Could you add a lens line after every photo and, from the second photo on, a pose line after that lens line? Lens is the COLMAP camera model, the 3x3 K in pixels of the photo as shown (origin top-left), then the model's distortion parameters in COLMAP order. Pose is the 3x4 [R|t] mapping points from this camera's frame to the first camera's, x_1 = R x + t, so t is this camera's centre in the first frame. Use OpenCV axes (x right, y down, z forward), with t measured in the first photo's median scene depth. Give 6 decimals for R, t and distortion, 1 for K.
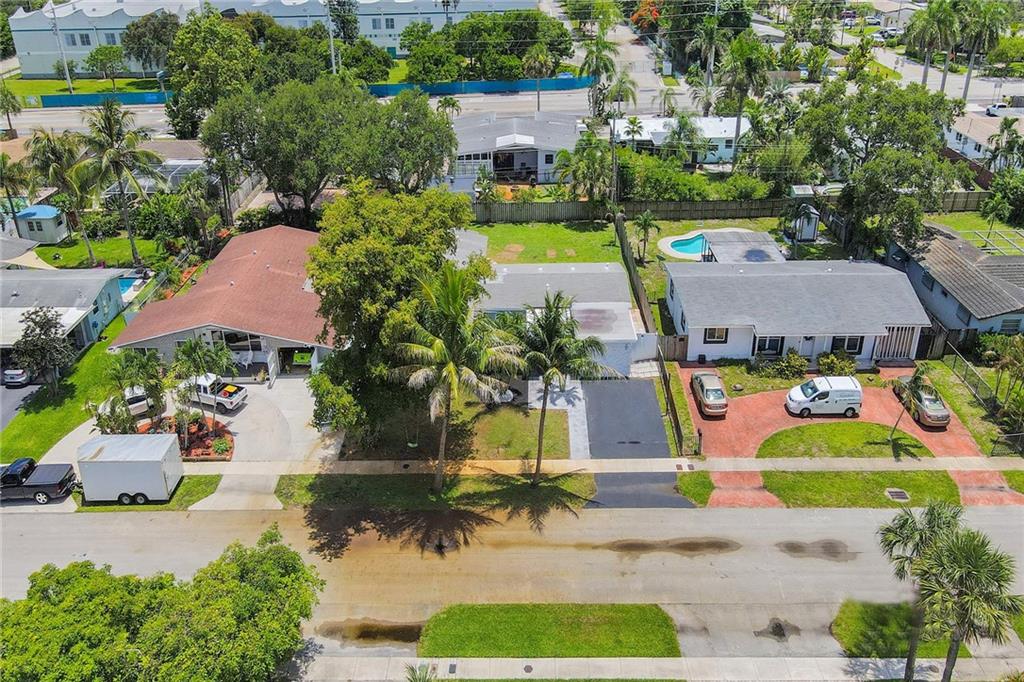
lens RADIAL K [[740.0, 0, 495.4], [0, 740.0, 300.3], [0, 0, 1]] dist [0.000621, 0.007230]
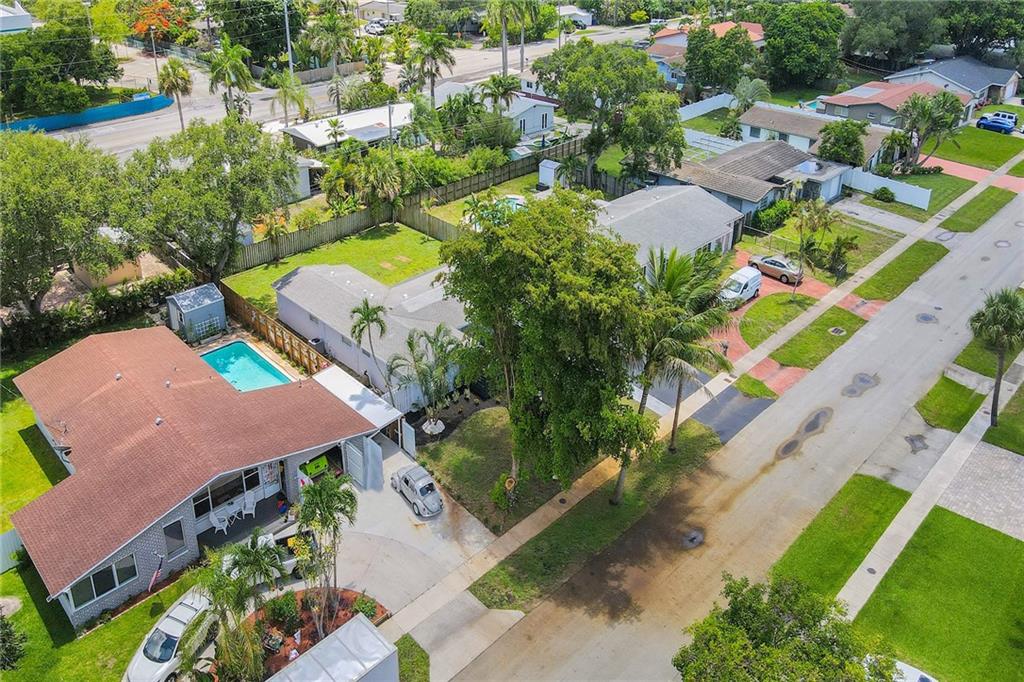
lens RADIAL K [[740.0, 0, 495.4], [0, 740.0, 300.3], [0, 0, 1]] dist [0.000621, 0.007230]
pose [[0.706648, -0.320621, 0.630755, -0.557871], [0.326955, 0.938526, 0.110771, -0.107142], [-0.627495, 0.127952, 0.768035, 0.285354]]
